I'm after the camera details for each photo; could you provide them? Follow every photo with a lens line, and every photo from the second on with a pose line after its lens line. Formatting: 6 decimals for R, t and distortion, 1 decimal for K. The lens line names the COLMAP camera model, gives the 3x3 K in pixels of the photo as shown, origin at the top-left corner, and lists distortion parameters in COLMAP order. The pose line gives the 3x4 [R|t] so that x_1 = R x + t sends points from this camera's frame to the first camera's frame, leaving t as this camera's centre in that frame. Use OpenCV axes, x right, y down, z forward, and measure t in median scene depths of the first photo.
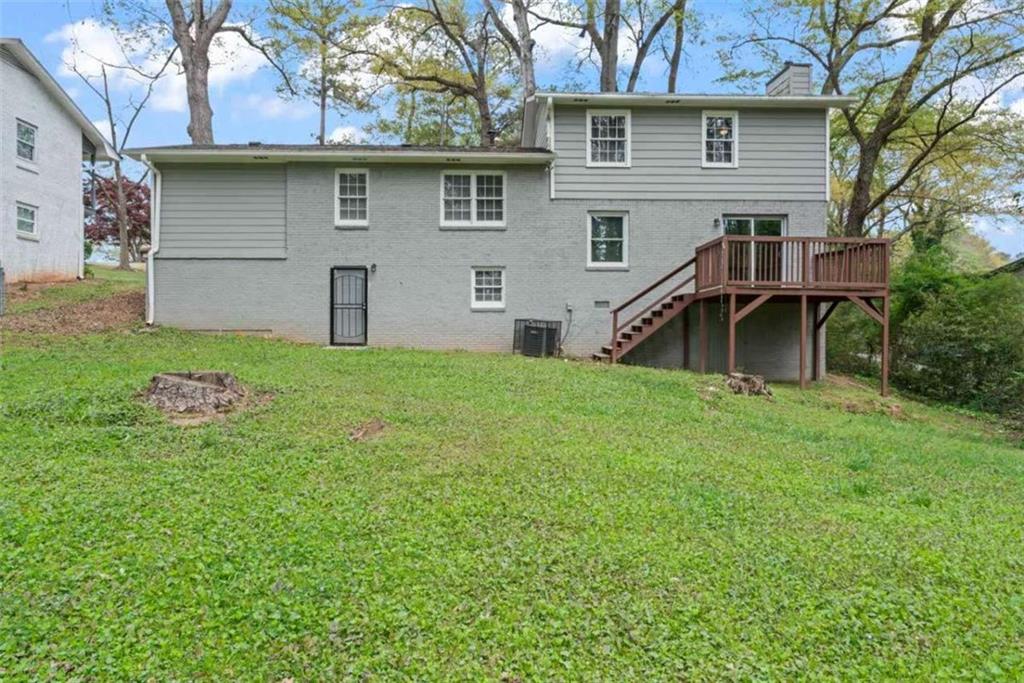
lens RADIAL K [[662.6, 0, 512.0], [0, 662.6, 341.5], [0, 0, 1]] dist [-0.004160, -0.000626]
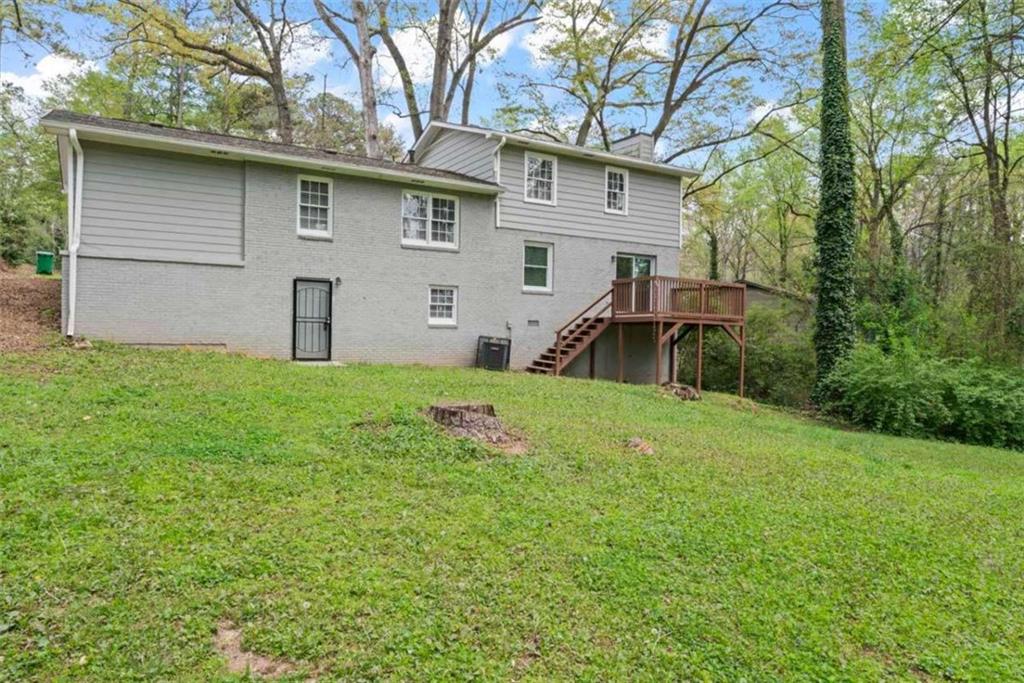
lens RADIAL K [[681.9, 0, 512.0], [0, 681.9, 341.5], [0, 0, 1]] dist [0.000647, -0.001274]
pose [[0.865845, 0.007981, 0.500249, -0.487357], [-0.011959, 0.999917, 0.004748, -0.029886], [-0.500169, -0.010093, 0.865869, -0.001569]]
